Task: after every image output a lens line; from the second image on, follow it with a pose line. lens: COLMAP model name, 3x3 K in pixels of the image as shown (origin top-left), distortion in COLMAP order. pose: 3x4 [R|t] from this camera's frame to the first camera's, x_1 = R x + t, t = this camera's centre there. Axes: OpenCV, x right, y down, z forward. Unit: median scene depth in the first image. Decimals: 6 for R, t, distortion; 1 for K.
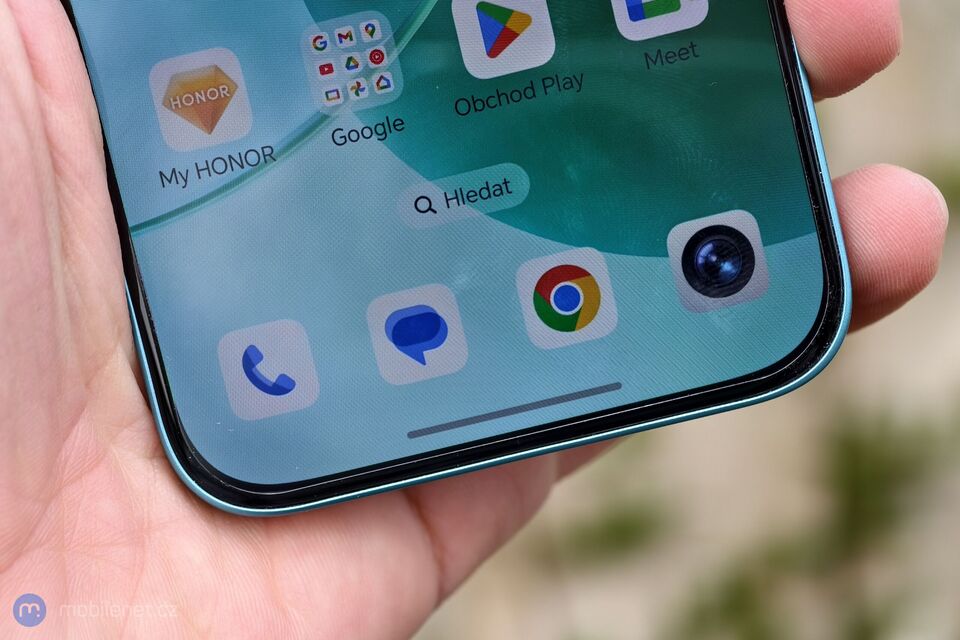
lens RADIAL K [[2337.2, 0, 481.6], [0, 2337.2, 319.9], [0, 0, 1]] dist [0.284056, 0.000000]
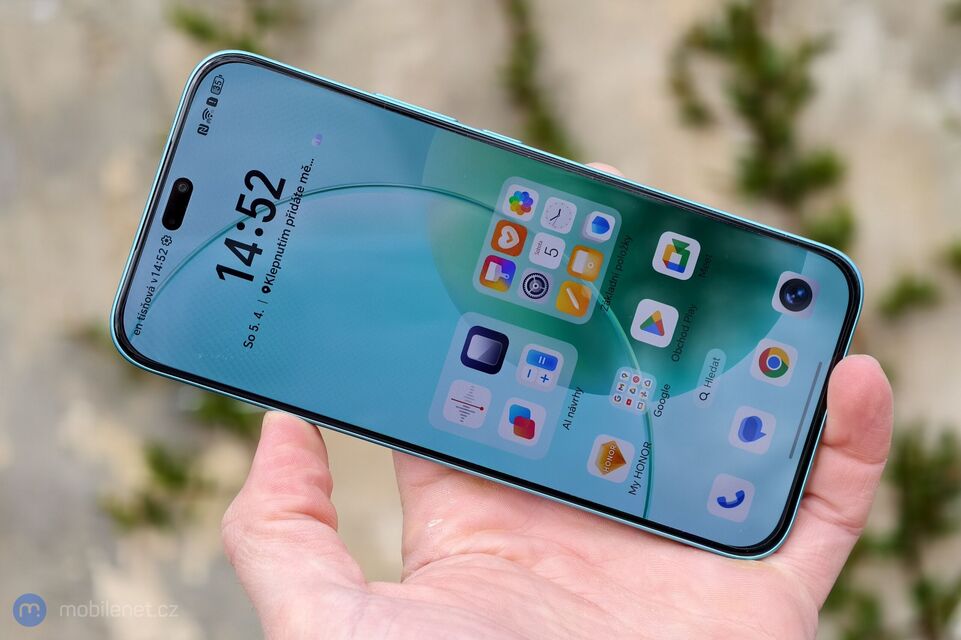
lens RADIAL K [[2339.7, 0, 481.0], [0, 2339.7, 319.7], [0, 0, 1]] dist [0.284056, 0.000000]
pose [[0.528463, -0.848576, -0.025411, -0.018276], [0.820398, 0.518156, -0.241788, 0.273610], [0.218343, 0.106929, 0.969996, -1.182493]]
